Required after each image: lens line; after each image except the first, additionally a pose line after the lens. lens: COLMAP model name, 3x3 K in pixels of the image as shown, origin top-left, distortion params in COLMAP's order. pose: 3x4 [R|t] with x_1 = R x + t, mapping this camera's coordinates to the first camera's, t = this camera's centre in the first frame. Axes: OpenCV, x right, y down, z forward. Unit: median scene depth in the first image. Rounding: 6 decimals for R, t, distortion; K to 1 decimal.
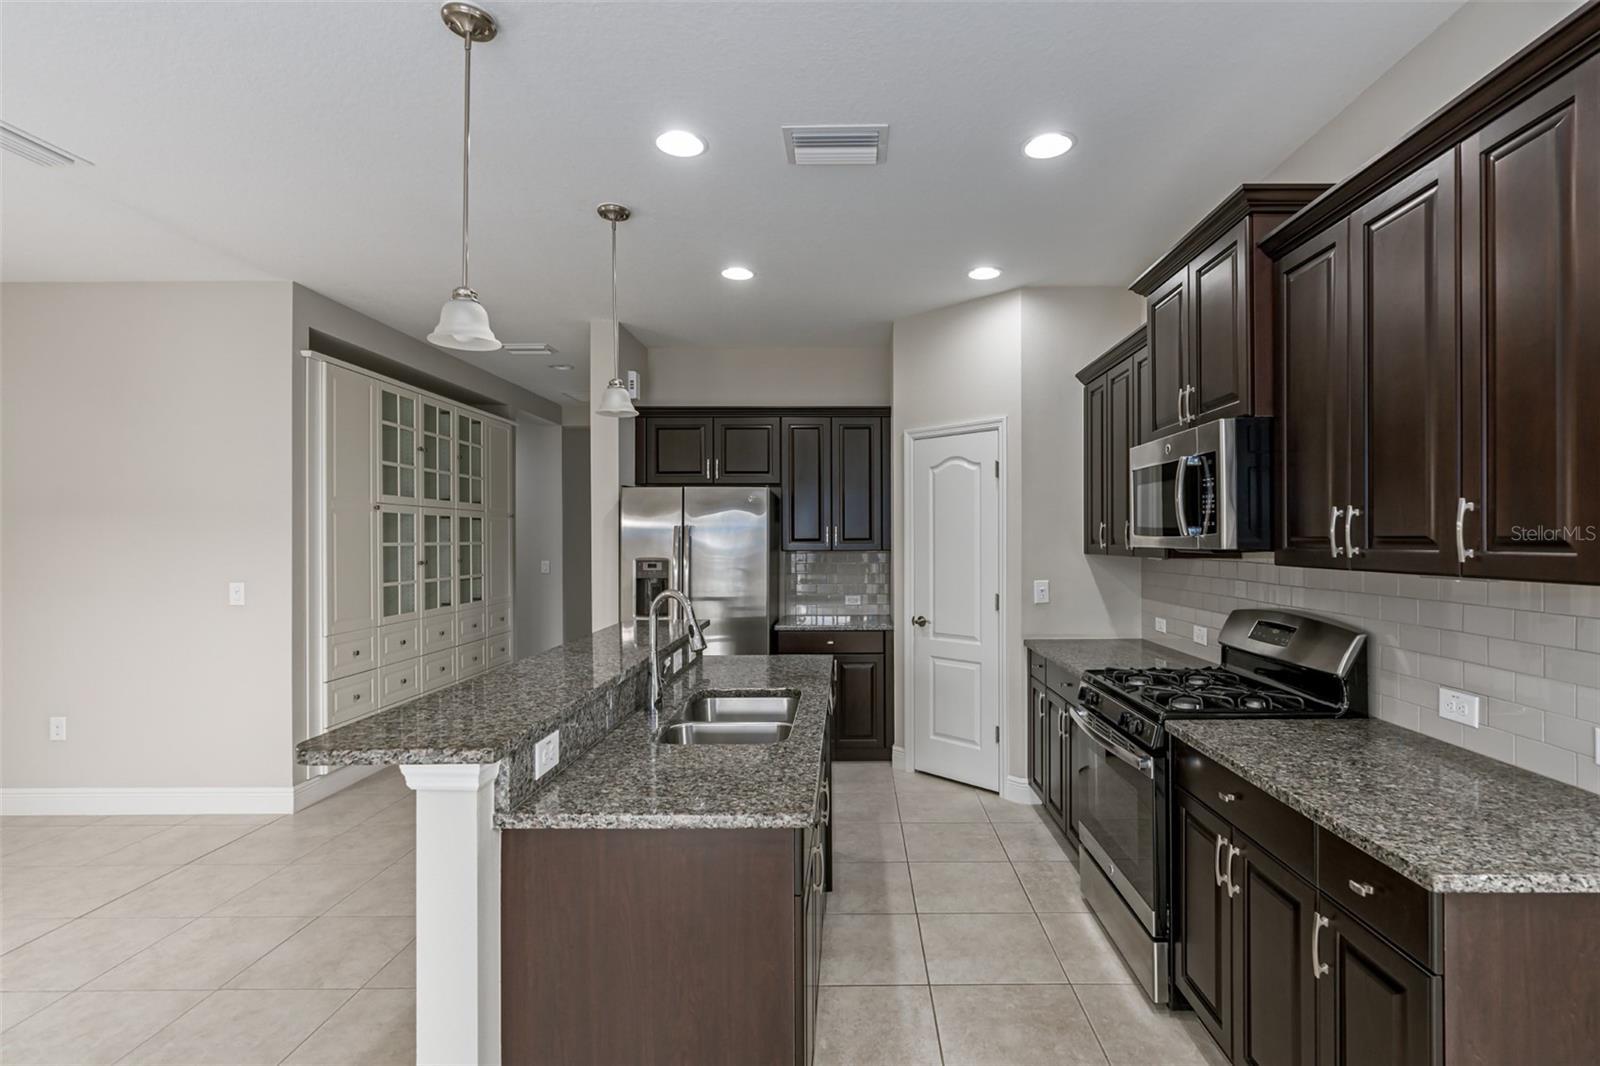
lens RADIAL K [[707.4, 0, 803.1], [0, 707.4, 540.3], [0, 0, 1]] dist [-0.012067, 0.006001]
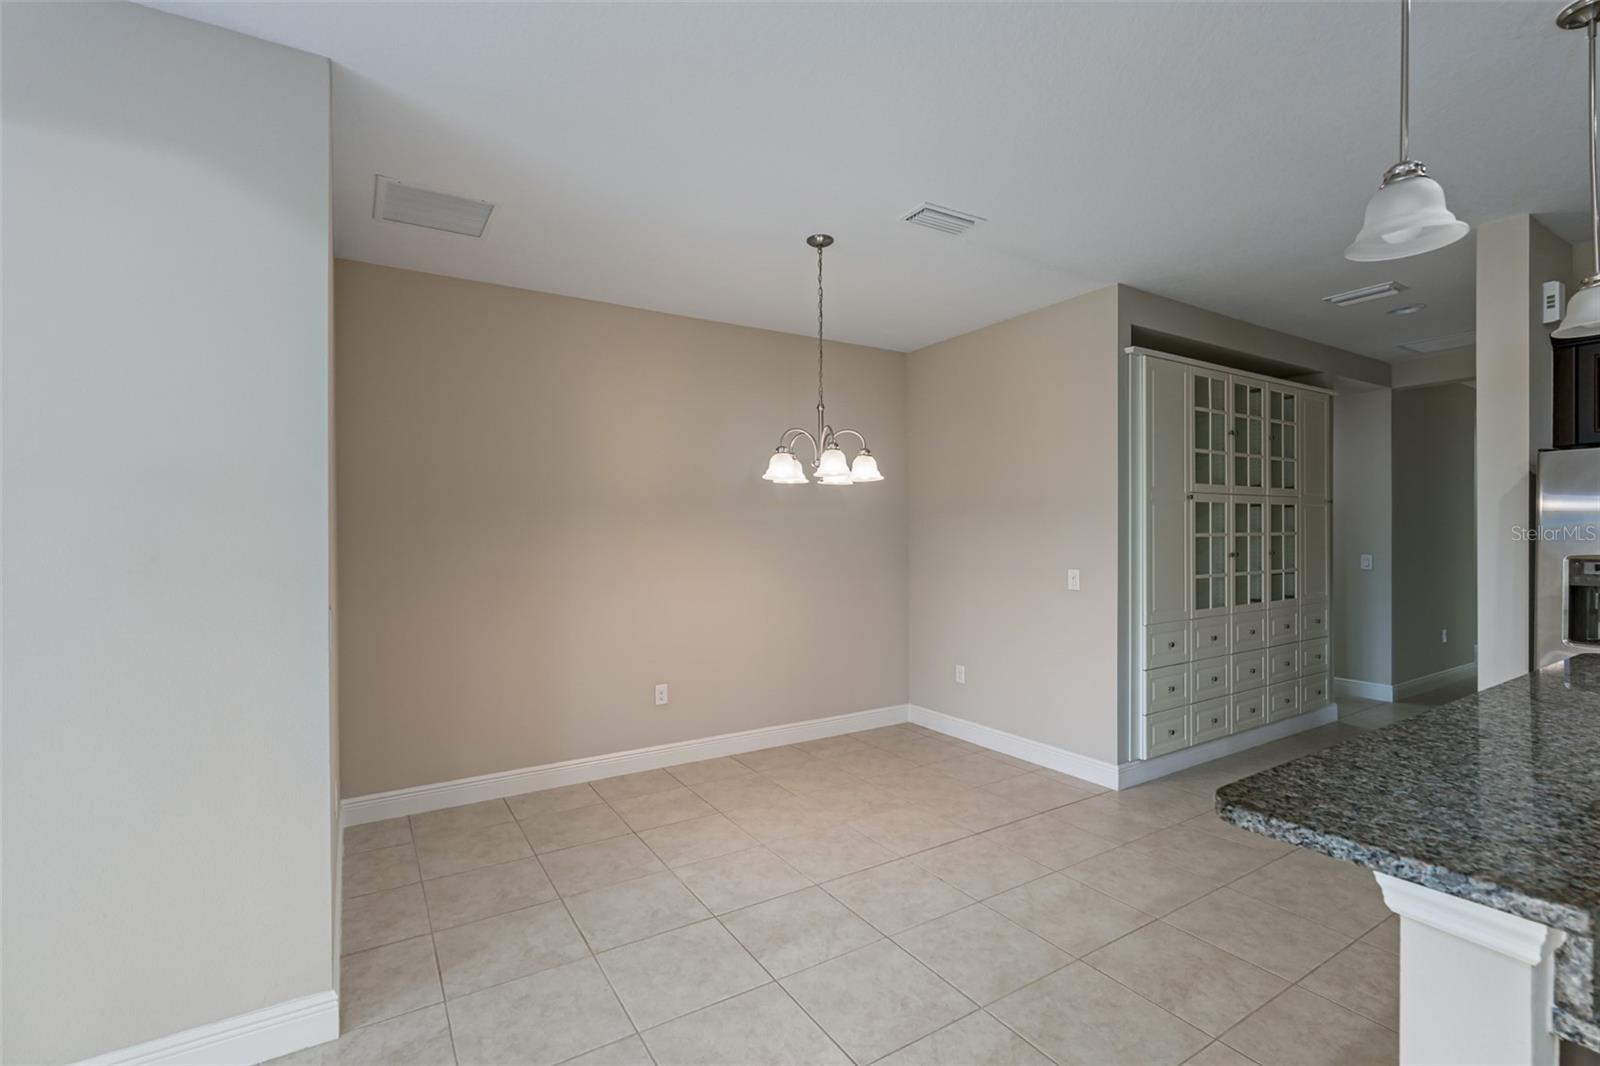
lens RADIAL K [[728.8, 0, 829.8], [0, 728.8, 531.9], [0, 0, 1]] dist [0.000250, 0.000082]
pose [[0.553931, -0.003205, -0.832557, -0.053886], [0.004374, 0.999990, -0.000940, 0.000132], [0.832551, -0.003121, 0.553939, 0.037096]]
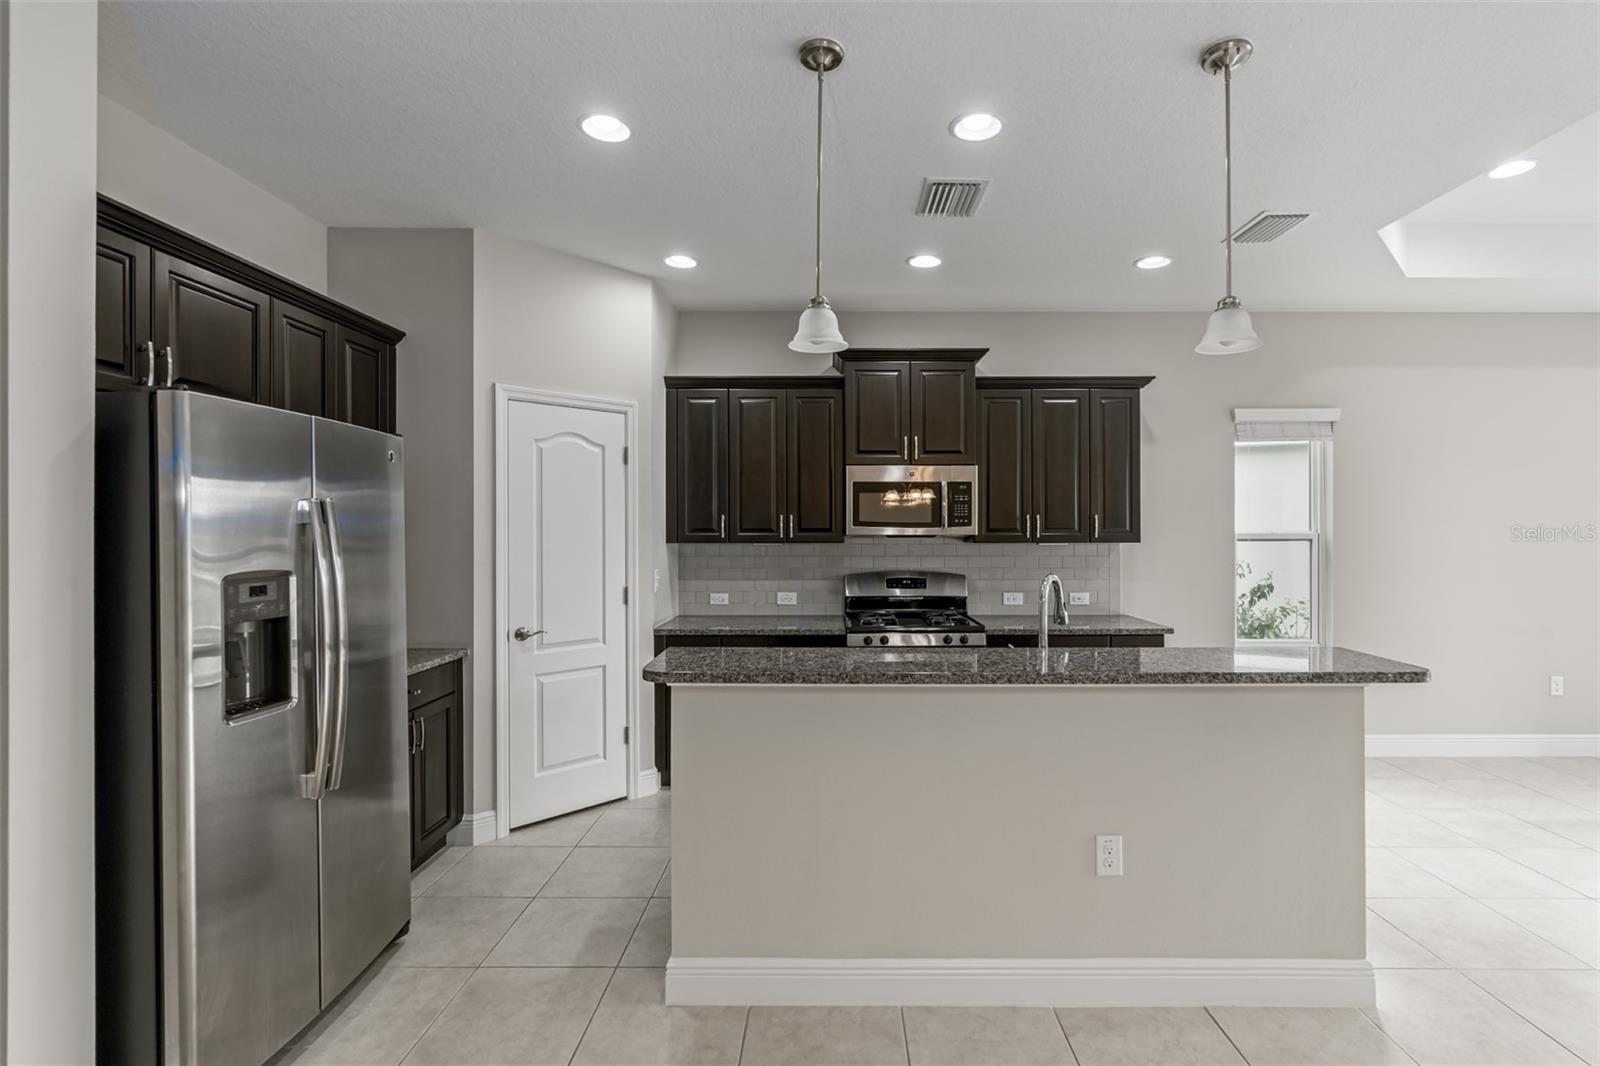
lens RADIAL K [[728.8, 0, 829.8], [0, 728.8, 531.9], [0, 0, 1]] dist [0.000250, 0.000082]
pose [[-0.004956, -0.000759, 0.999987, -0.697381], [0.000905, 0.999999, 0.000763, 0.001376], [-0.999987, 0.000909, -0.004955, 0.725050]]
